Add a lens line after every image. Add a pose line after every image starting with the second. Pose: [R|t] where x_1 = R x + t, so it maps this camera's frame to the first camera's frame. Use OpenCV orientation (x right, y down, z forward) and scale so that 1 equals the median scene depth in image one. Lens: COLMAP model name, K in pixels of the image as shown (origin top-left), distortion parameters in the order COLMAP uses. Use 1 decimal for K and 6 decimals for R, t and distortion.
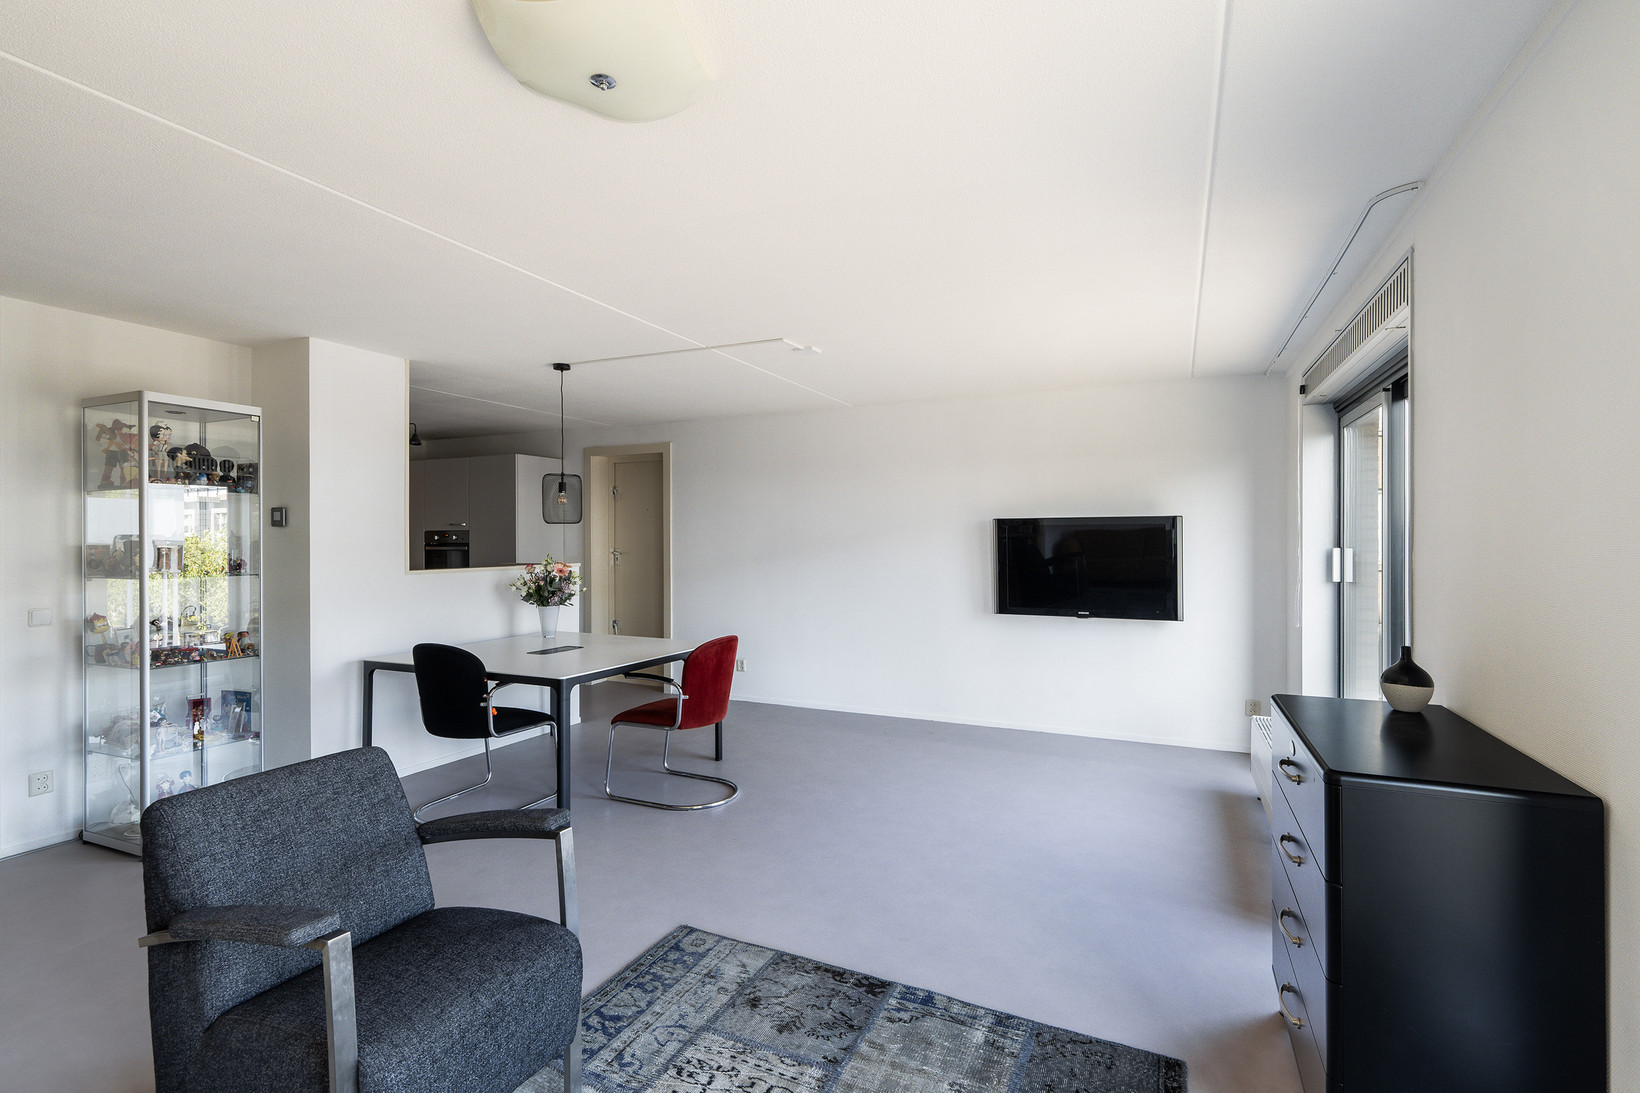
lens RADIAL K [[763.9, 0, 822.7], [0, 763.9, 548.7], [0, 0, 1]] dist [0.000815, 0.000453]
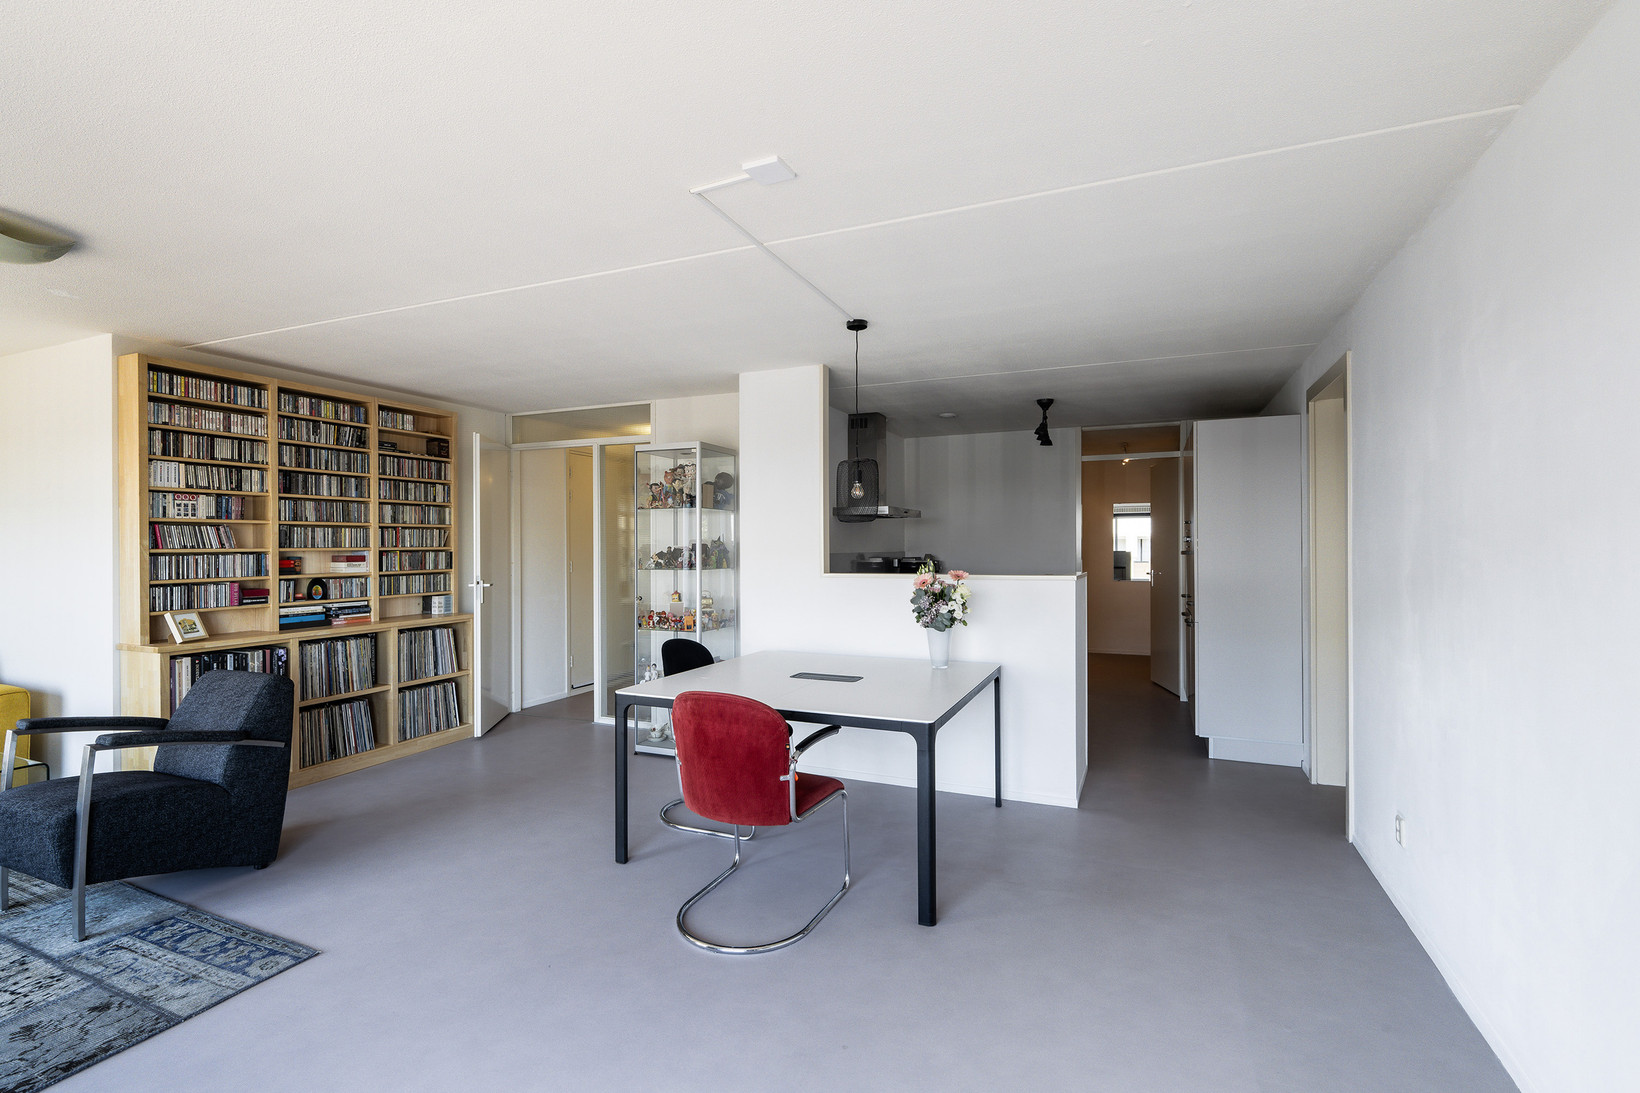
lens RADIAL K [[763.9, 0, 809.5], [0, 763.9, 543.6], [0, 0, 1]] dist [0.000815, 0.000453]
pose [[0.010683, -0.002051, -0.999941, 0.942533], [-0.001646, 0.999997, -0.002069, -0.015030], [0.999942, 0.001668, 0.010680, 1.953713]]
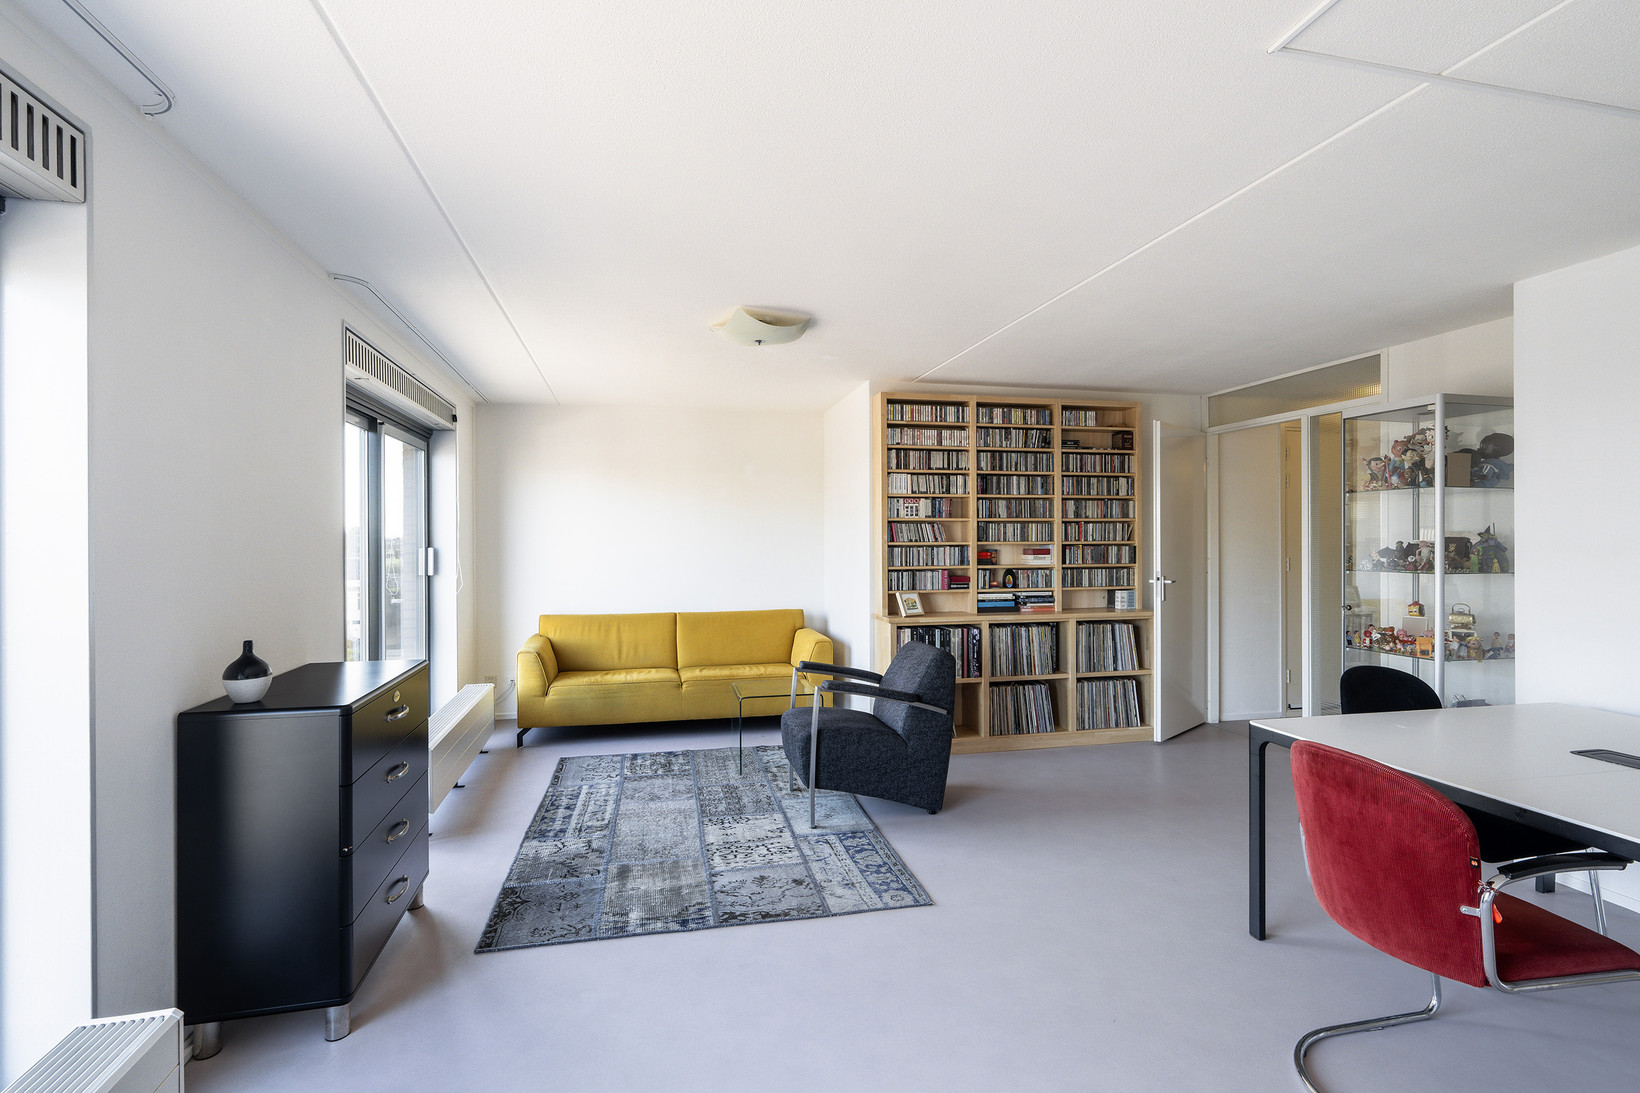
lens RADIAL K [[763.9, 0, 814.7], [0, 763.9, 540.5], [0, 0, 1]] dist [0.000815, 0.000453]
pose [[-0.797419, 0.001312, -0.603424, 0.715461], [-0.001026, 0.999993, 0.003530, -0.016208], [0.603425, 0.003434, -0.797412, 2.133689]]
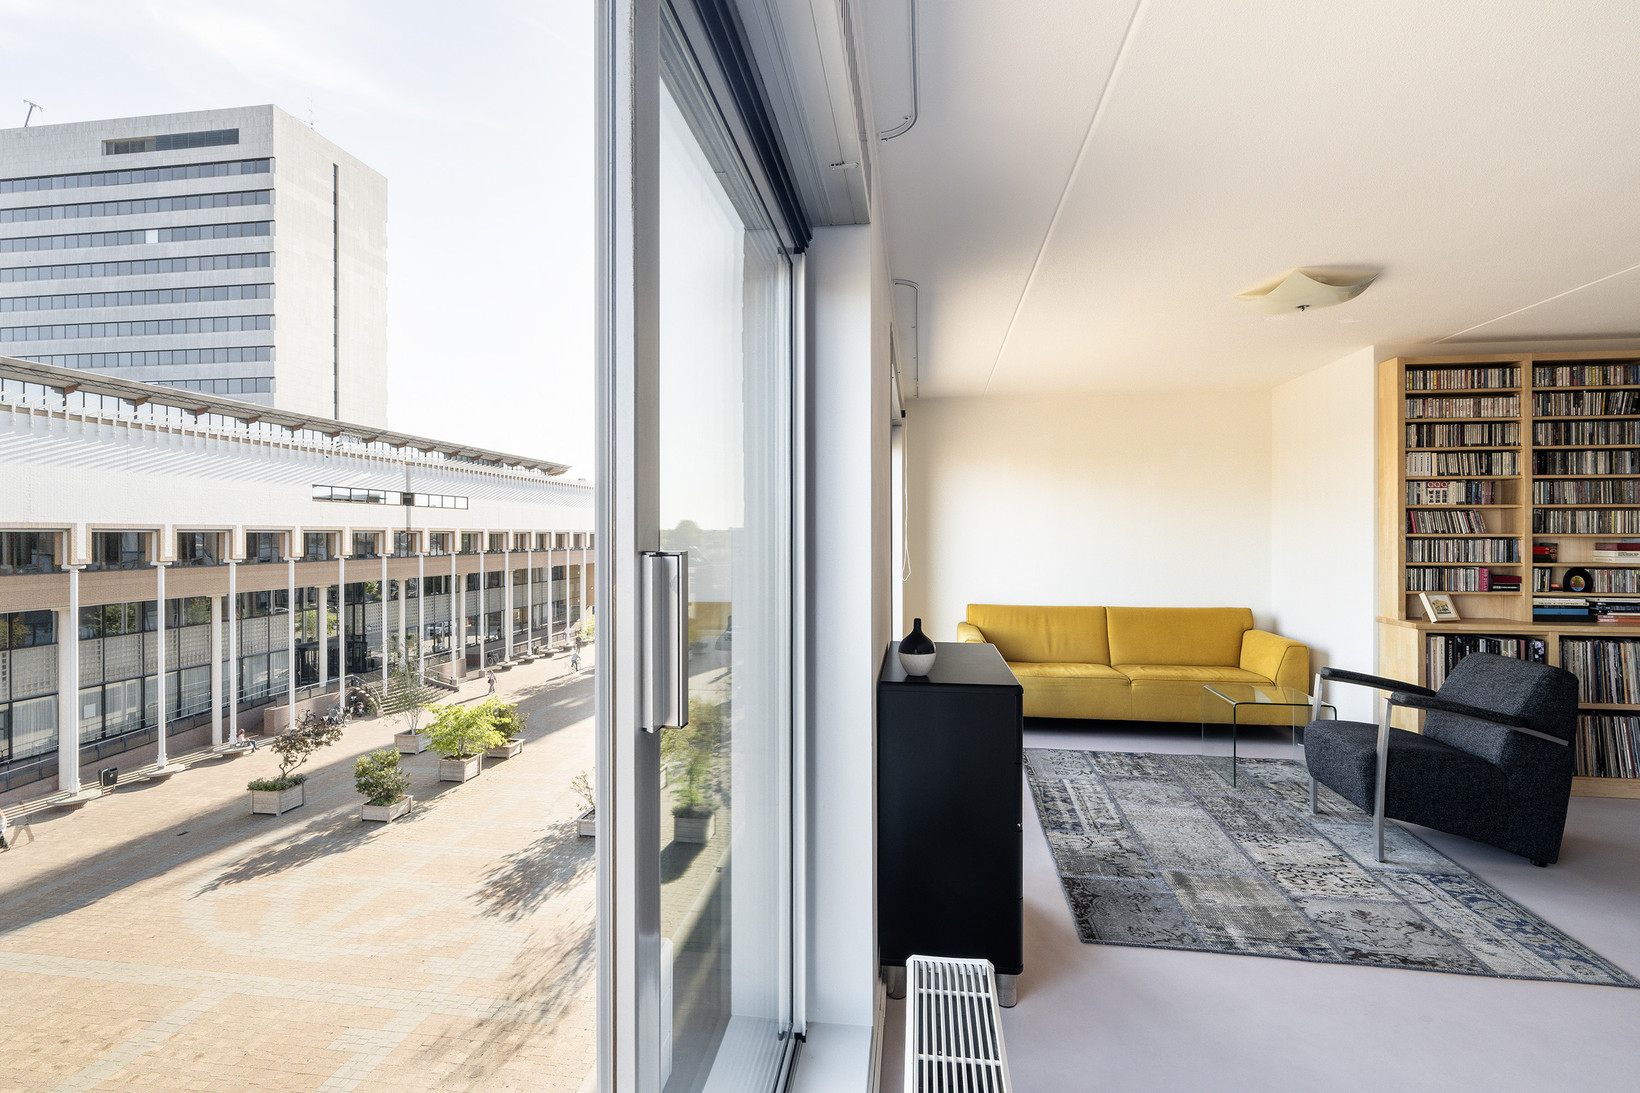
lens RADIAL K [[763.9, 0, 822.9], [0, 763.9, 535.4], [0, 0, 1]] dist [0.000815, 0.000453]
pose [[-0.958917, -0.001941, -0.283680, 1.129388], [-0.003876, 0.999973, 0.006263, -0.005306], [0.283661, 0.007105, -0.958898, 1.891502]]
